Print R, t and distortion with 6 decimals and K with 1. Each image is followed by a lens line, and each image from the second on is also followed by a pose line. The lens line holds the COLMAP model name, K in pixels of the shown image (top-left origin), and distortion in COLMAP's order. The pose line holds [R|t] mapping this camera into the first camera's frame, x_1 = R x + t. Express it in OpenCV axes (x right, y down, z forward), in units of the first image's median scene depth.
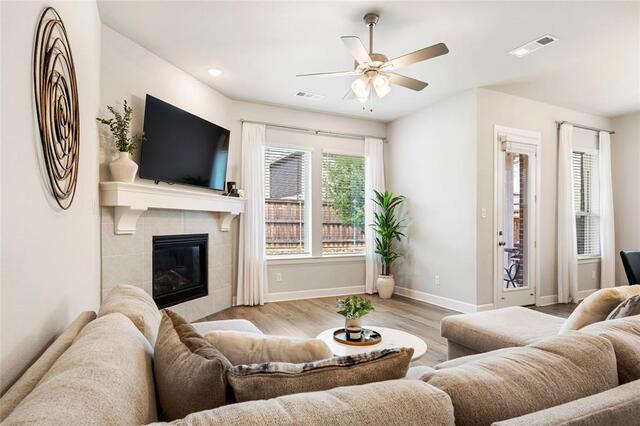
lens RADIAL K [[354.7, 0, 316.3], [0, 354.7, 221.8], [0, 0, 1]] dist [-0.000165, -0.000018]
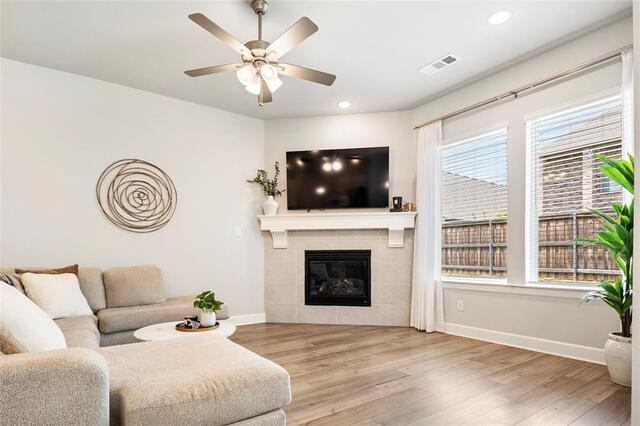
lens RADIAL K [[354.2, 0, 319.5], [0, 354.2, 258.1], [0, 0, 1]] dist [-0.001927, -0.000559]
pose [[0.172041, -0.001101, -0.985089, 0.662953], [0.008292, 0.999966, 0.000331, 0.051908], [0.985055, -0.008226, 0.172044, 0.599457]]
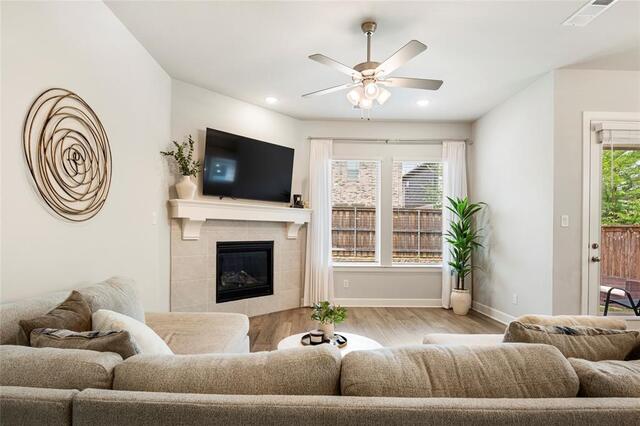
lens RADIAL K [[347.7, 0, 318.6], [0, 347.7, 230.3], [0, 0, 1]] dist [-0.002317, -0.000833]
pose [[0.911517, 0.003767, -0.411245, 0.261895], [-0.004702, 0.999988, -0.001263, 0.000117], [0.411235, 0.003085, 0.911524, 0.033119]]
